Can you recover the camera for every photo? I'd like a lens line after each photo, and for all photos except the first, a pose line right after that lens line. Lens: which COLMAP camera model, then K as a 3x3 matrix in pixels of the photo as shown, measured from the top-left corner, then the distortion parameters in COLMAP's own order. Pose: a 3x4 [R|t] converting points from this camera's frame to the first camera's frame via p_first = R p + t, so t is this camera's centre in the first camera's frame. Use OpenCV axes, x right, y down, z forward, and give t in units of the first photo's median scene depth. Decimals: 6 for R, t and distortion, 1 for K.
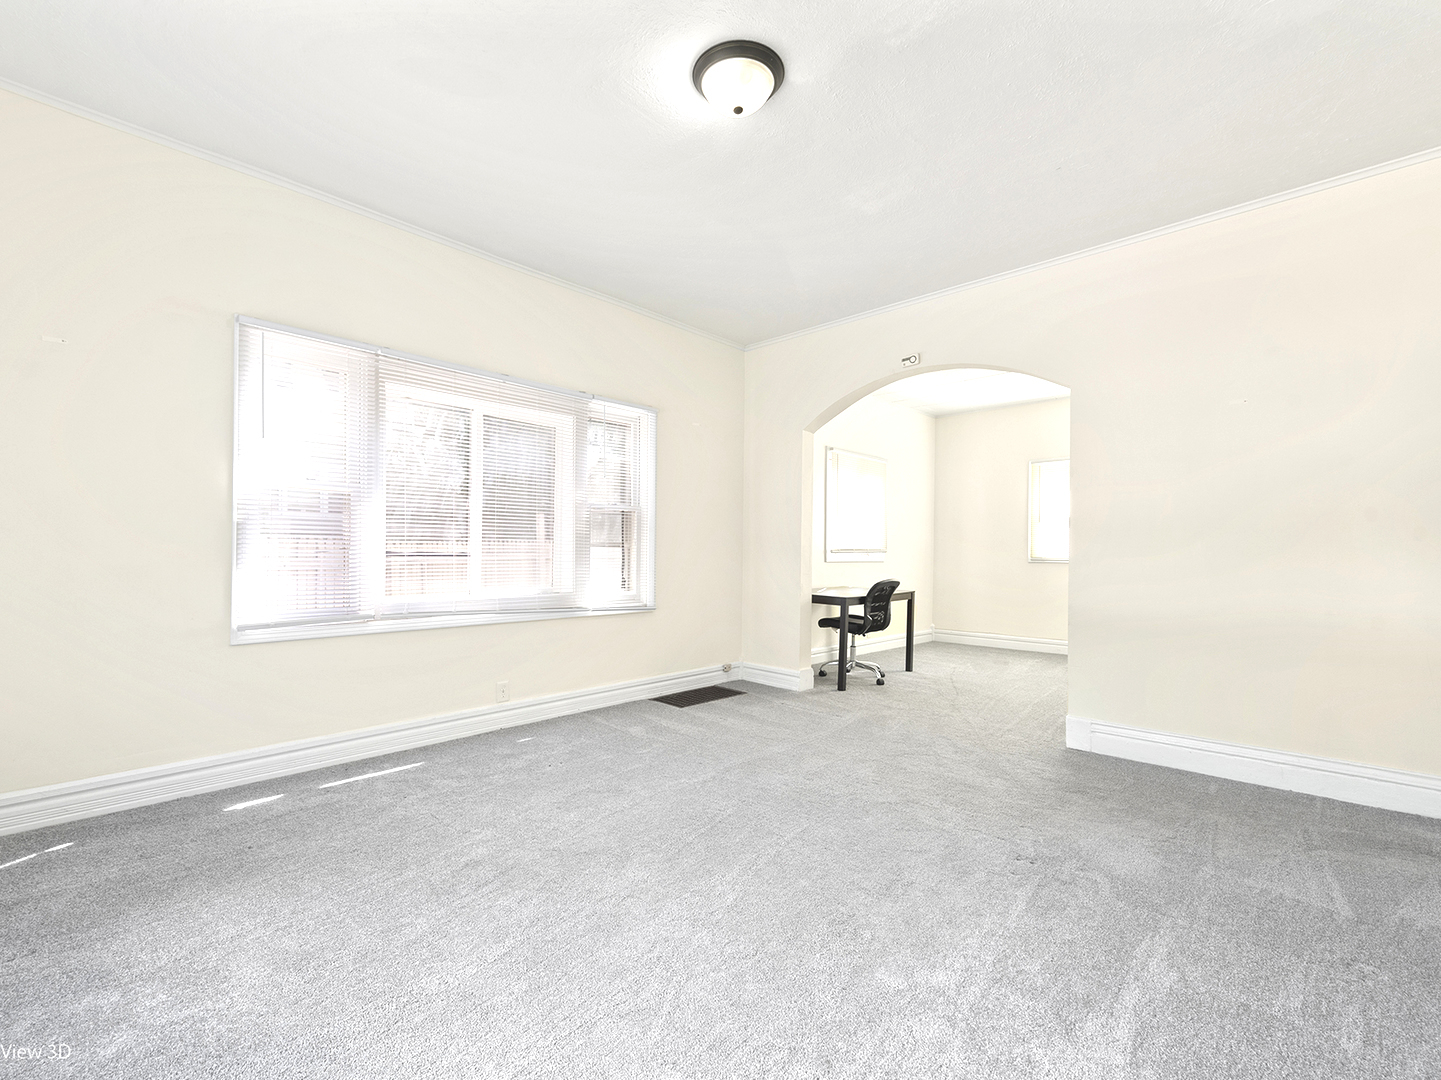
lens RADIAL K [[581.1, 0, 720.5], [0, 581.1, 547.9], [0, 0, 1]] dist [-0.000382, -0.000031]
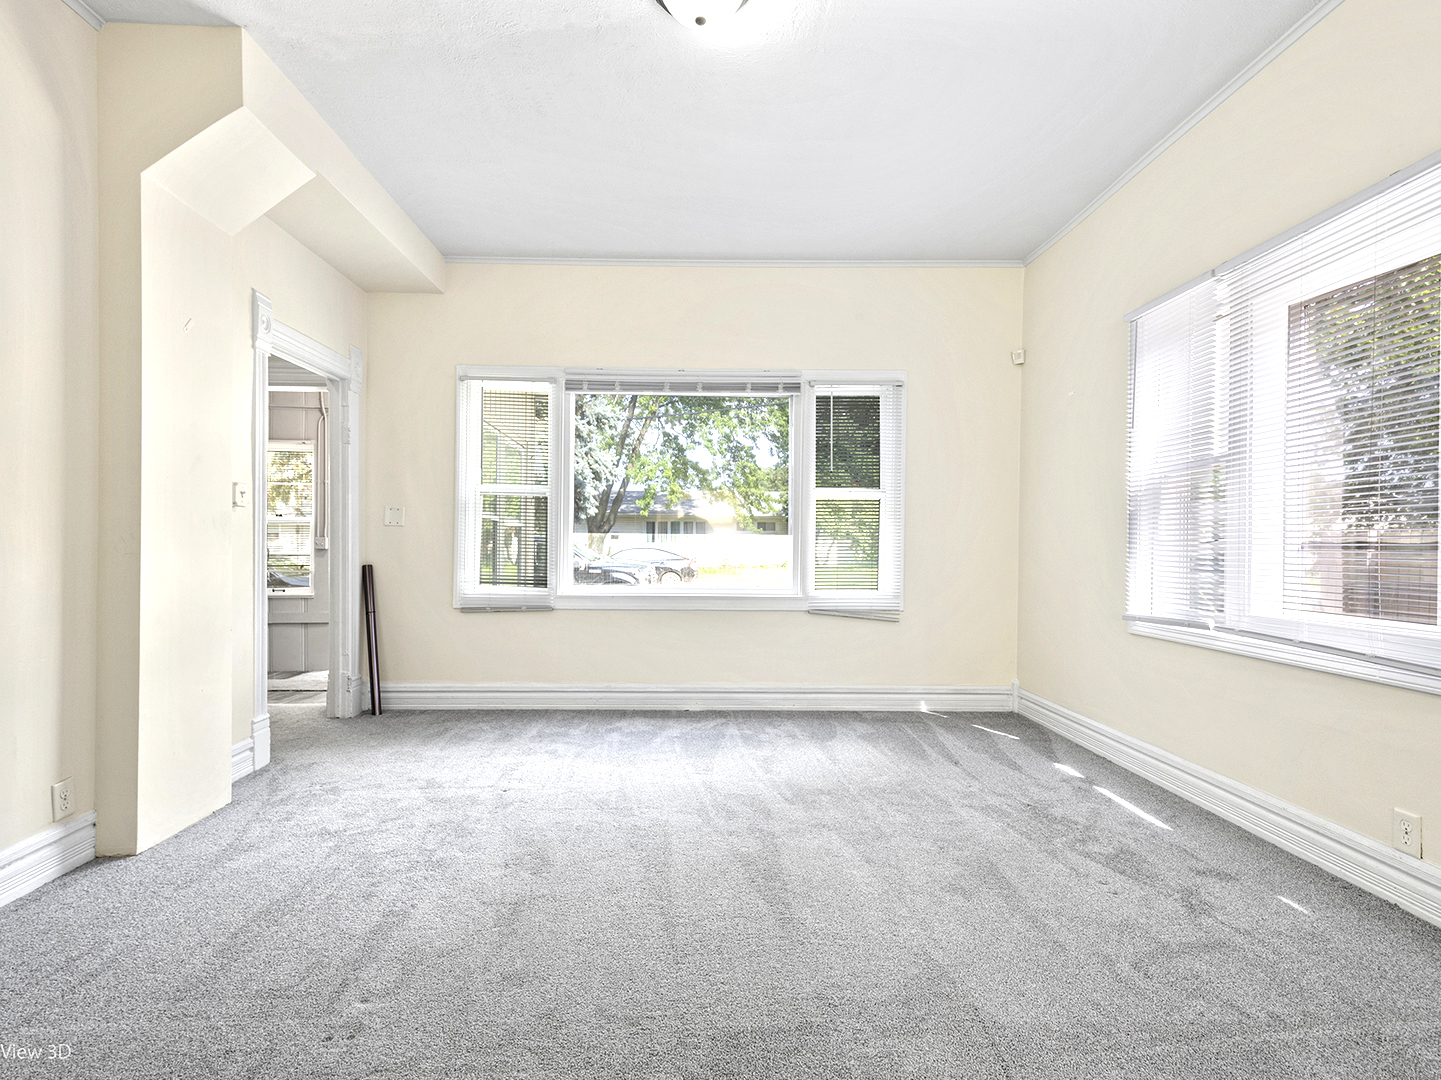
lens RADIAL K [[673.5, 0, 719.8], [0, 673.5, 546.1], [0, 0, 1]] dist [0.000077, 0.000020]
pose [[-0.661607, -0.012396, -0.749749, 0.551957], [-0.006321, 0.999920, -0.010954, 0.028082], [0.749825, -0.002508, -0.661632, 1.241067]]
